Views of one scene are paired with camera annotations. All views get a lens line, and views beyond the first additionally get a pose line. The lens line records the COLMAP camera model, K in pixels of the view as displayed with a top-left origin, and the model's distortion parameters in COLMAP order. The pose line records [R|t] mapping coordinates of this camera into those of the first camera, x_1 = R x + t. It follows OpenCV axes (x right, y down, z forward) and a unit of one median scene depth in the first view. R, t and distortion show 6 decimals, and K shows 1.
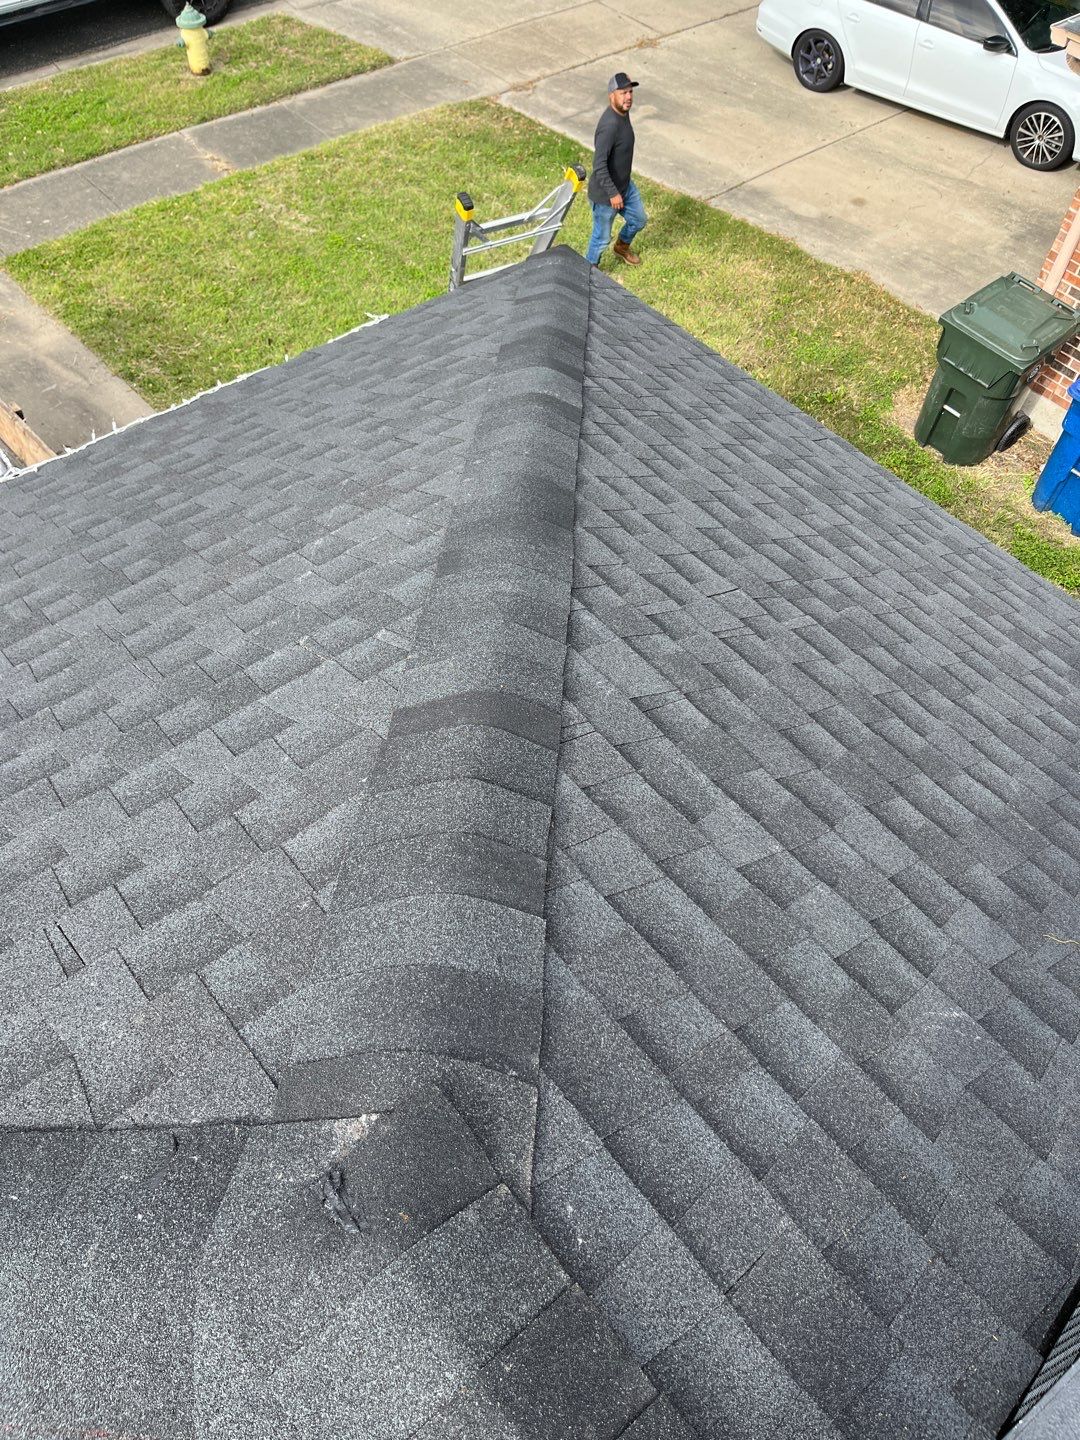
lens RADIAL K [[1085.7, 0, 549.9], [0, 1085.7, 730.8], [0, 0, 1]] dist [0.056104, -0.076396]
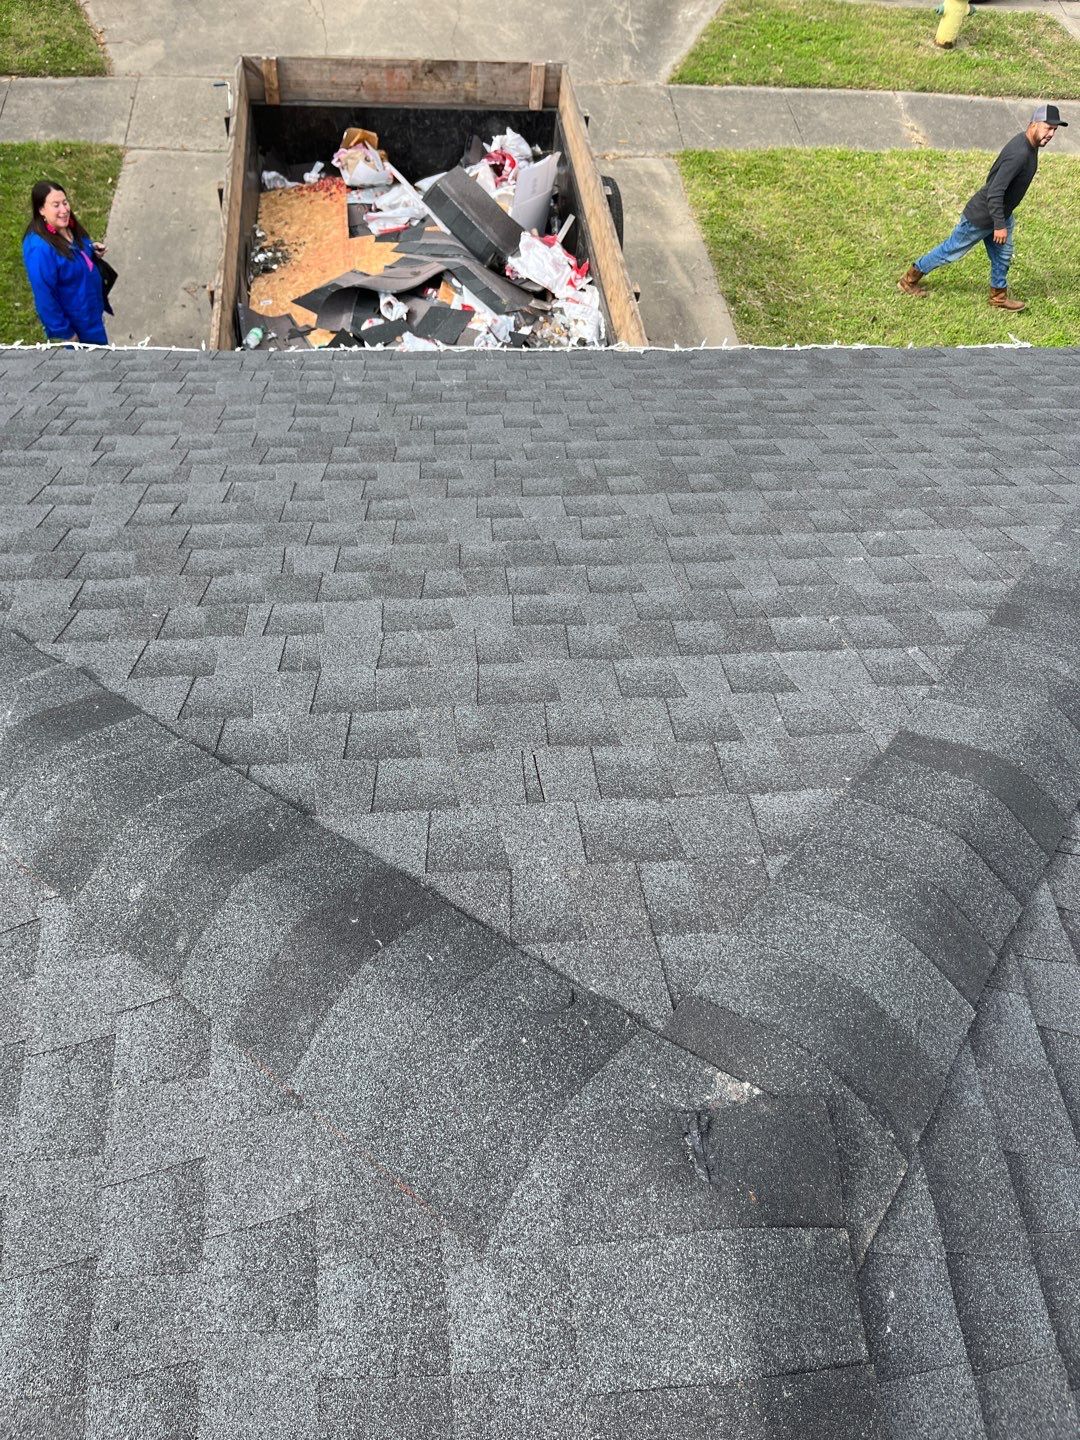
lens RADIAL K [[1085.7, 0, 509.2], [0, 1085.7, 728.3], [0, 0, 1]] dist [0.056104, -0.076396]
pose [[0.820703, 0.492073, -0.290364, -0.158209], [-0.484964, 0.868643, 0.101338, 0.053850], [0.302089, 0.057648, 0.951535, -0.025609]]
